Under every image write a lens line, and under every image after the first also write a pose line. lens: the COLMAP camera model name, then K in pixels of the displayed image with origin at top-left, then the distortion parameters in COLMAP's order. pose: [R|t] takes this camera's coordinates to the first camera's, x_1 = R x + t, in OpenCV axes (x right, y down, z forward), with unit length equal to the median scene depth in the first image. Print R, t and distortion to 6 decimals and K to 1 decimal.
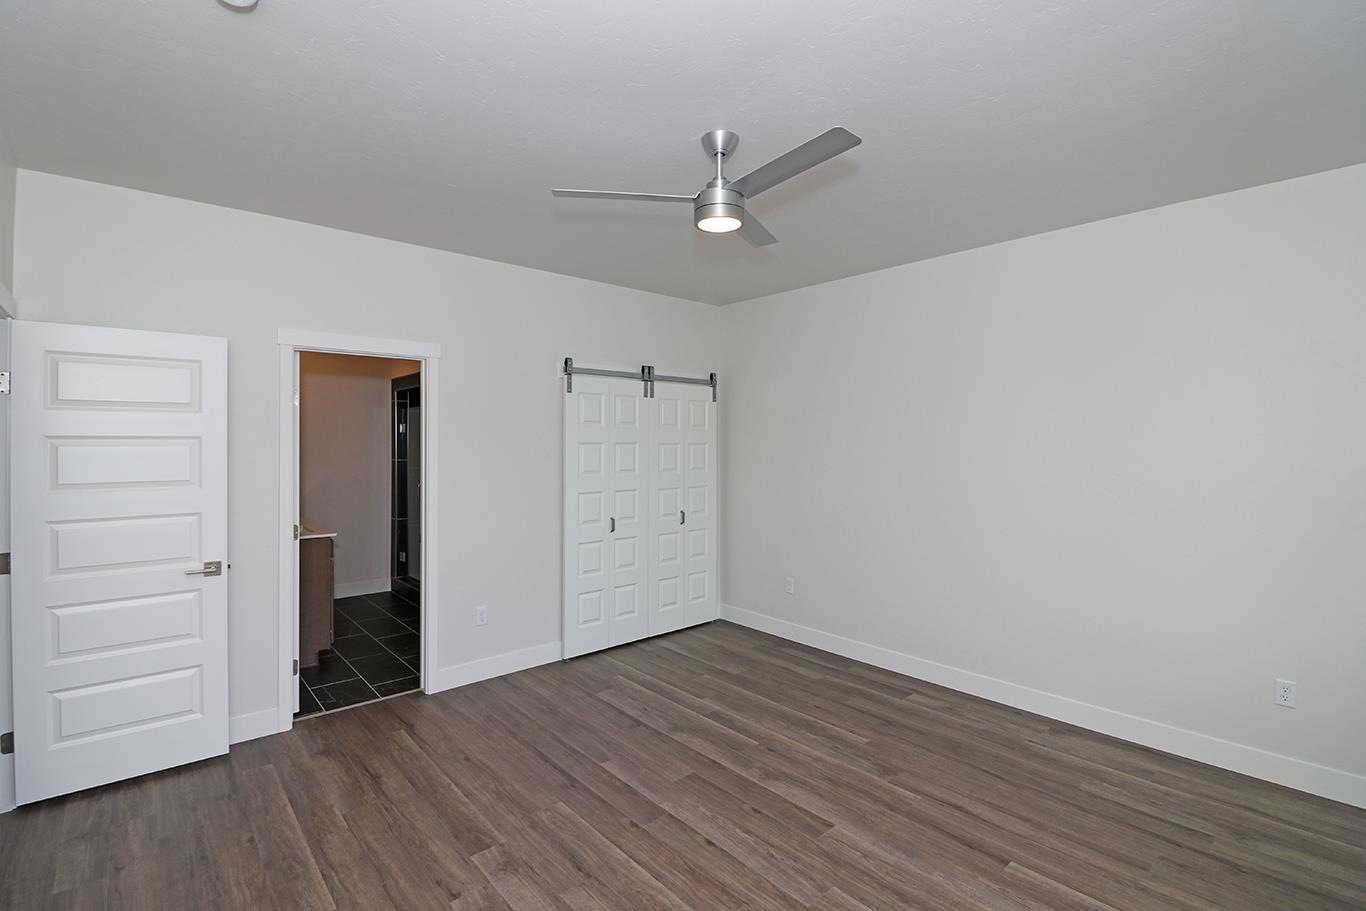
lens RADIAL K [[627.9, 0, 678.6], [0, 627.9, 439.6], [0, 0, 1]] dist [-0.002116, -0.011860]
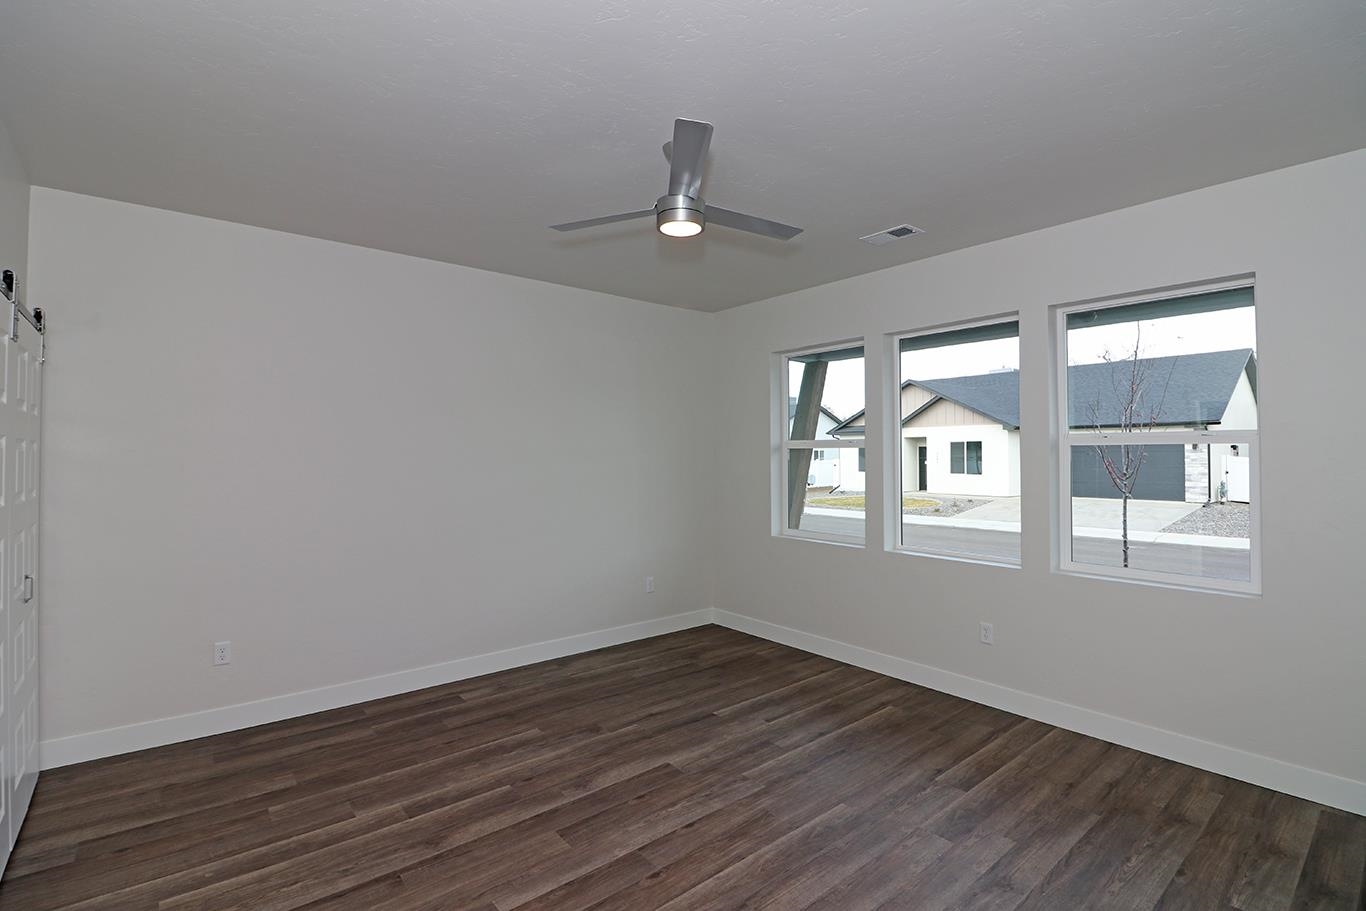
lens RADIAL K [[626.5, 0, 680.0], [0, 626.5, 444.3], [0, 0, 1]] dist [-0.000233, -0.011995]
pose [[0.031164, 0.017670, 0.999358, -0.802850], [-0.003491, 0.999840, -0.017570, 0.026153], [-0.999508, -0.002942, 0.031220, 0.795447]]
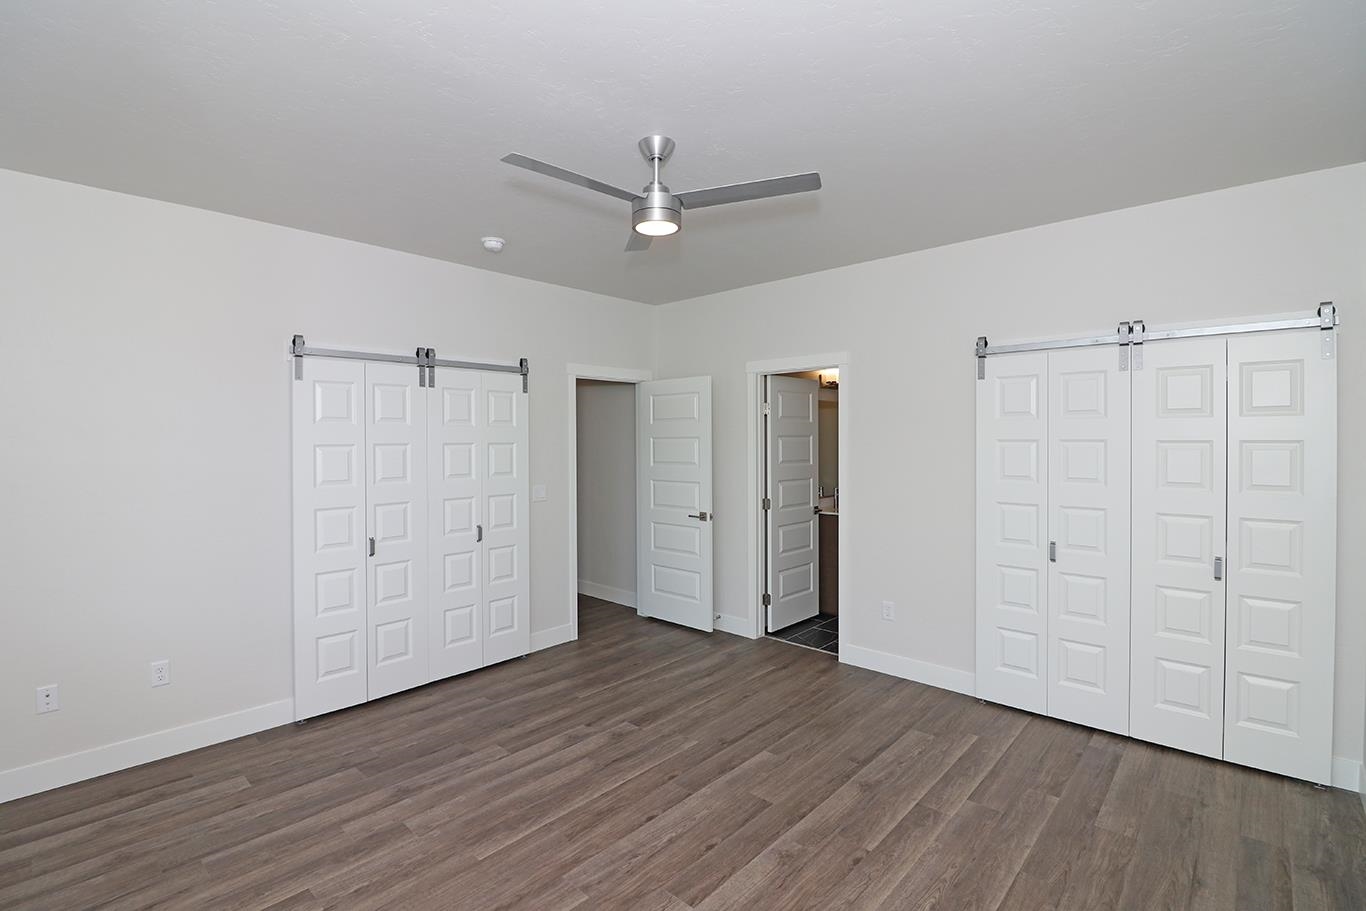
lens RADIAL K [[626.5, 0, 680.0], [0, 626.5, 444.3], [0, 0, 1]] dist [-0.000233, -0.011995]
pose [[0.103748, 0.007941, -0.994572, 0.896463], [0.008117, 0.999928, 0.008831, -0.001290], [0.994570, -0.008990, 0.103676, 0.762913]]
